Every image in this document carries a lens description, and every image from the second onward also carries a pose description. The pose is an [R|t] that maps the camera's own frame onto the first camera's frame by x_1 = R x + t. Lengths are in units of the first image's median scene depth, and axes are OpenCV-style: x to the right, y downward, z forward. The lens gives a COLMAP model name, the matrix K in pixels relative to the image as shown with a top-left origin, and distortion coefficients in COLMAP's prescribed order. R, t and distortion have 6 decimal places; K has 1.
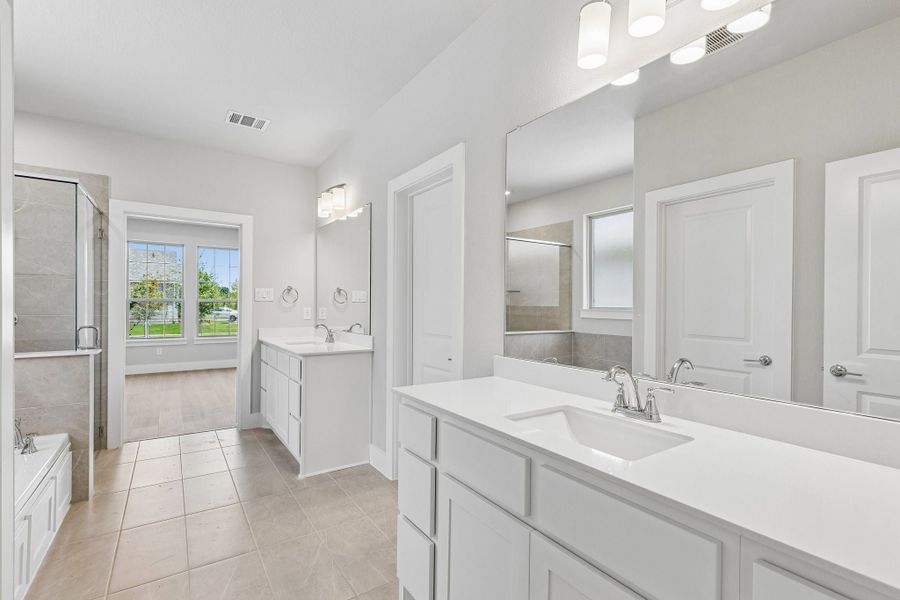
lens RADIAL K [[410.4, 0, 445.2], [0, 410.4, 307.0], [0, 0, 1]] dist [0.007018, -0.001022]
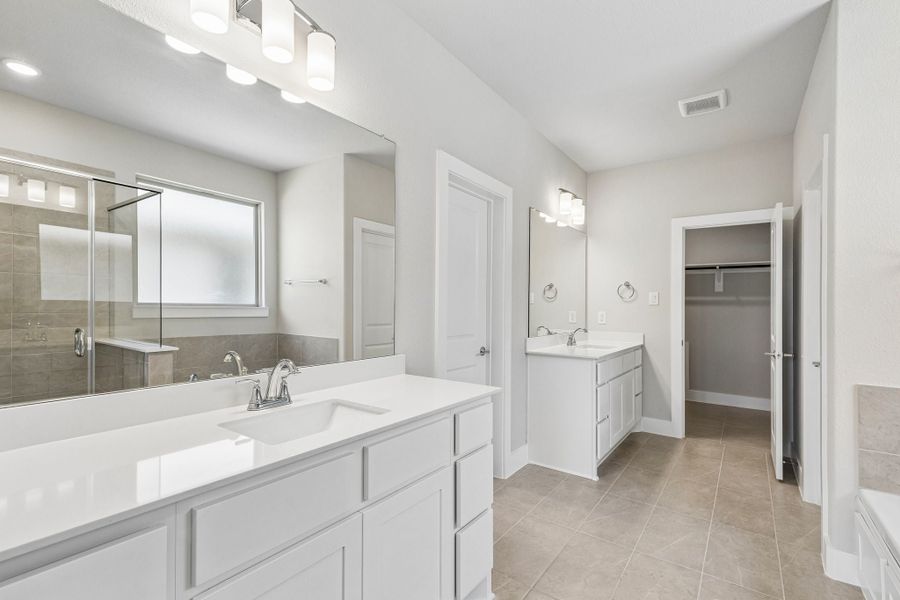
lens RADIAL K [[410.4, 0, 445.2], [0, 410.4, 307.0], [0, 0, 1]] dist [0.007018, -0.001022]
pose [[-0.336874, -0.005454, 0.941534, -0.710141], [-0.003316, 0.999984, 0.004606, -0.000441], [-0.941544, -0.001571, -0.336886, 0.943210]]
